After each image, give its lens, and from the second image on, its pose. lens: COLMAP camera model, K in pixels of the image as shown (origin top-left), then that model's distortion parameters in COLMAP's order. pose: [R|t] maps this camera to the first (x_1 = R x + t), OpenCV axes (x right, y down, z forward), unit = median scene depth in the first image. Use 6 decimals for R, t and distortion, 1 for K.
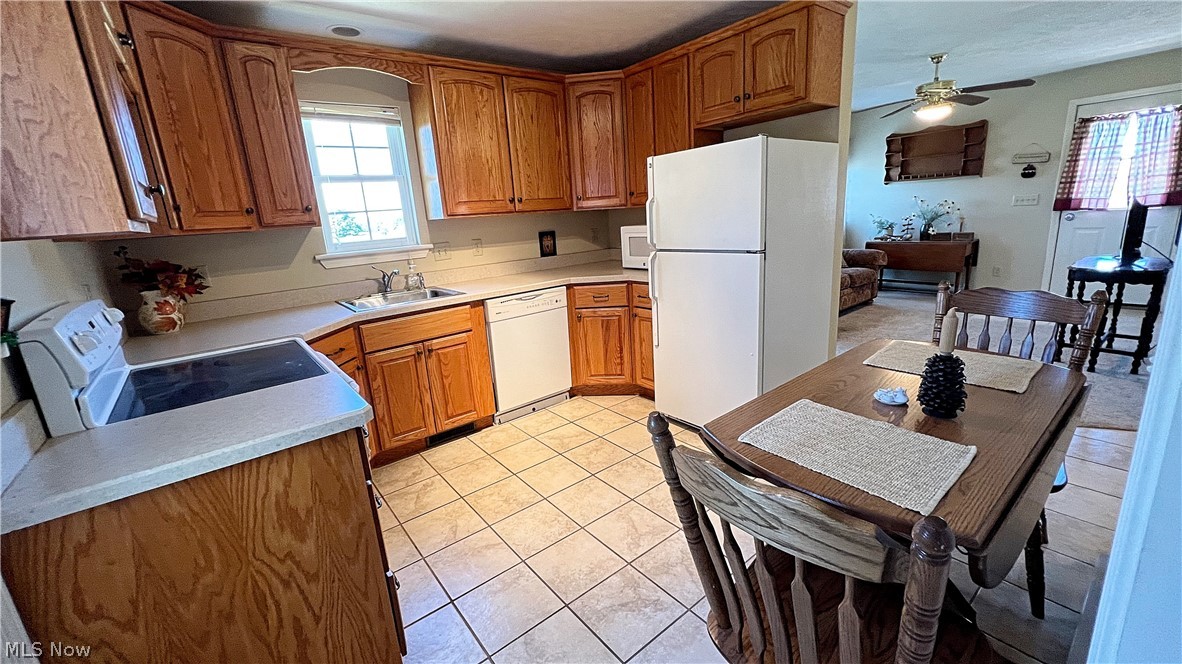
lens RADIAL K [[473.0, 0, 589.0], [0, 473.0, 327.8], [0, 0, 1]] dist [-0.004538, 0.000497]
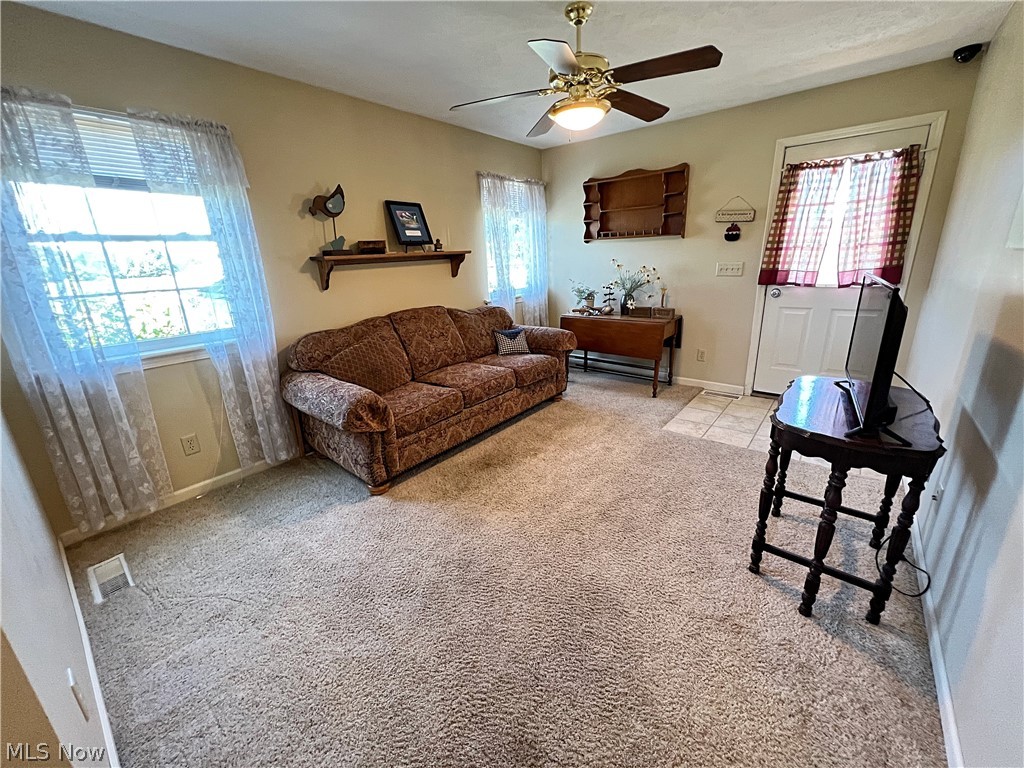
lens RADIAL K [[412.6, 0, 512.3], [0, 412.6, 382.4], [0, 0, 1]] dist [-0.000099, -0.000034]
pose [[0.973716, -0.038143, 0.224549, 0.444139], [0.026683, 0.998192, 0.053851, -0.139915], [-0.226198, -0.046444, 0.972974, 0.434144]]
